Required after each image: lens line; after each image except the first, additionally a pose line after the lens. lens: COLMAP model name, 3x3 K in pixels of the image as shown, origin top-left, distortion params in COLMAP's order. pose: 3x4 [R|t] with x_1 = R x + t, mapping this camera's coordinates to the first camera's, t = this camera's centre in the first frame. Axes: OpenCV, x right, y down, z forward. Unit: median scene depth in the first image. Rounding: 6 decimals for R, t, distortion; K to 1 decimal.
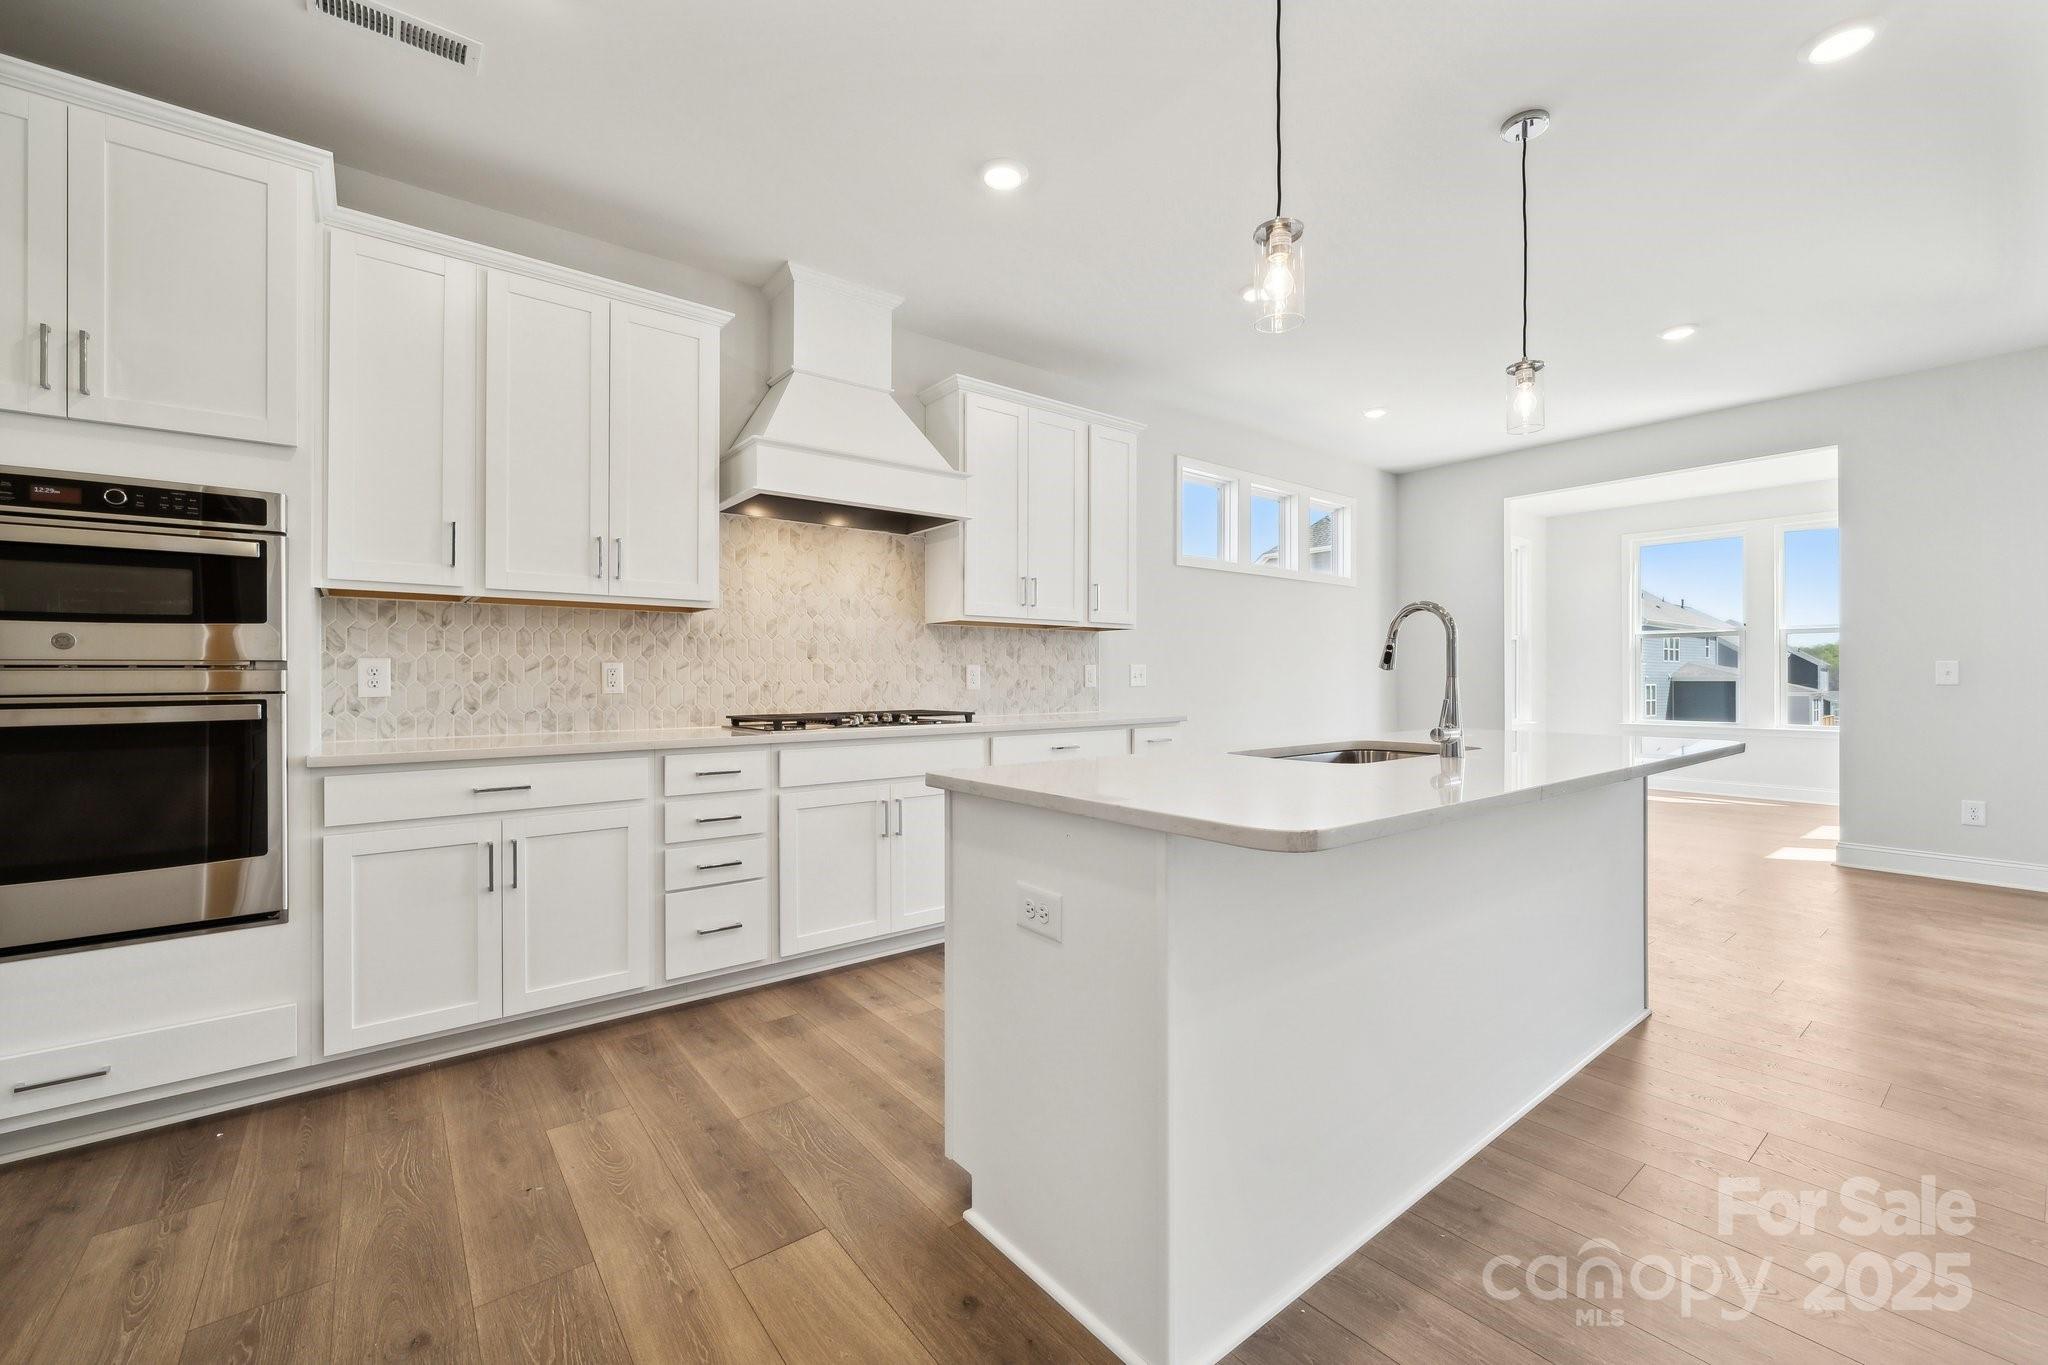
lens RADIAL K [[840.3, 0, 1028.8], [0, 840.3, 677.1], [0, 0, 1]] dist [0.001055, -0.000187]
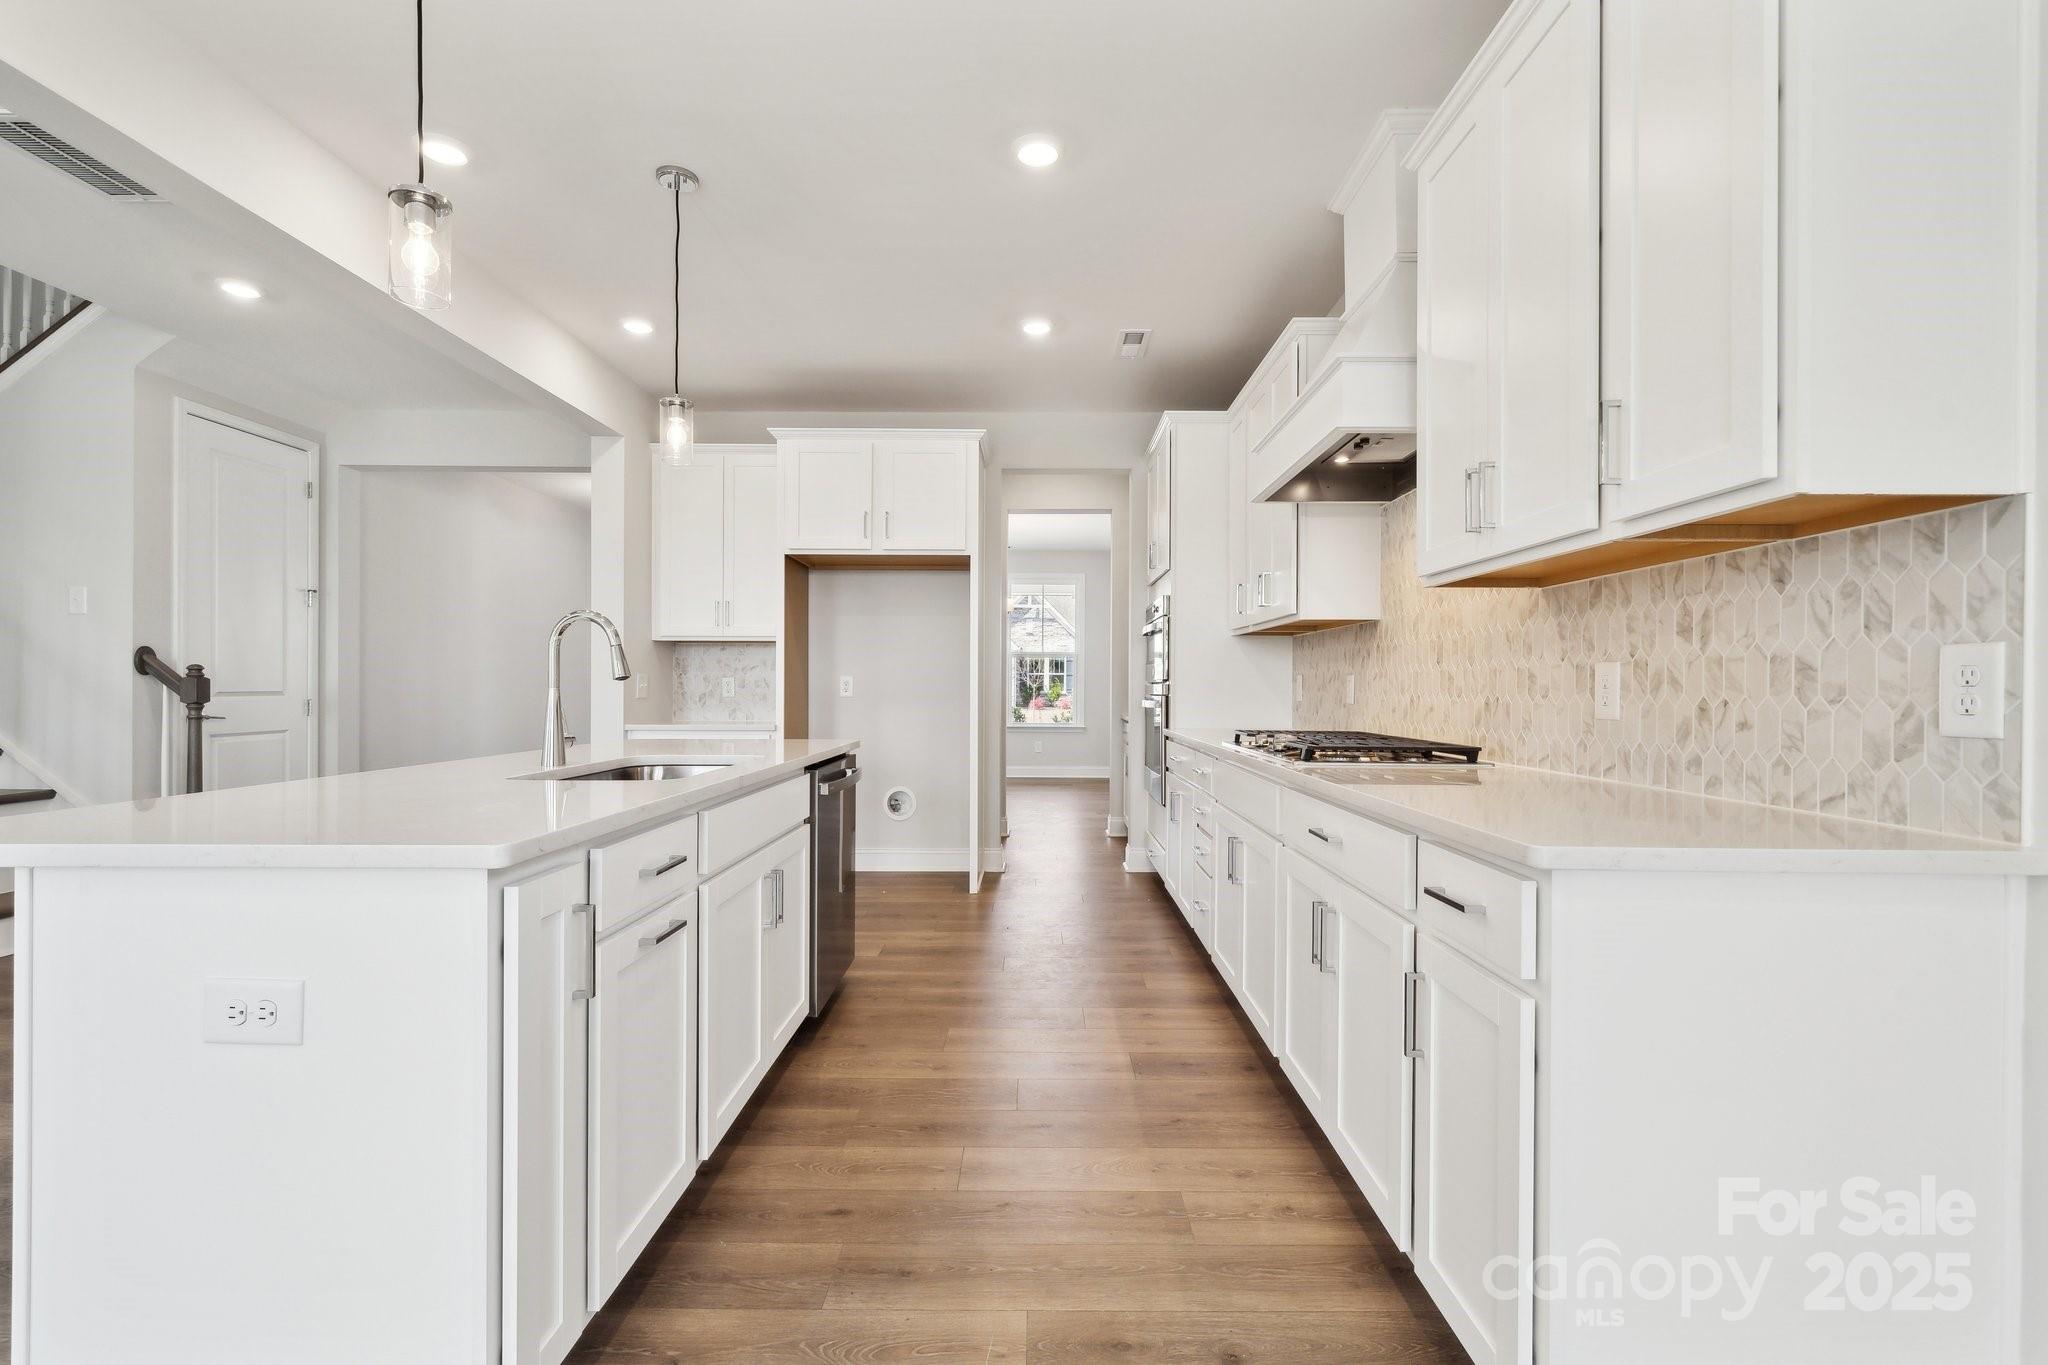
lens RADIAL K [[908.3, 0, 1024.0], [0, 908.3, 682.5], [0, 0, 1]] dist [0.000243, -0.000037]
pose [[-0.629291, -0.000499, -0.777170, 0.668540], [0.002533, 0.999993, -0.002693, -0.004967], [0.777166, -0.003663, -0.629285, 1.421894]]
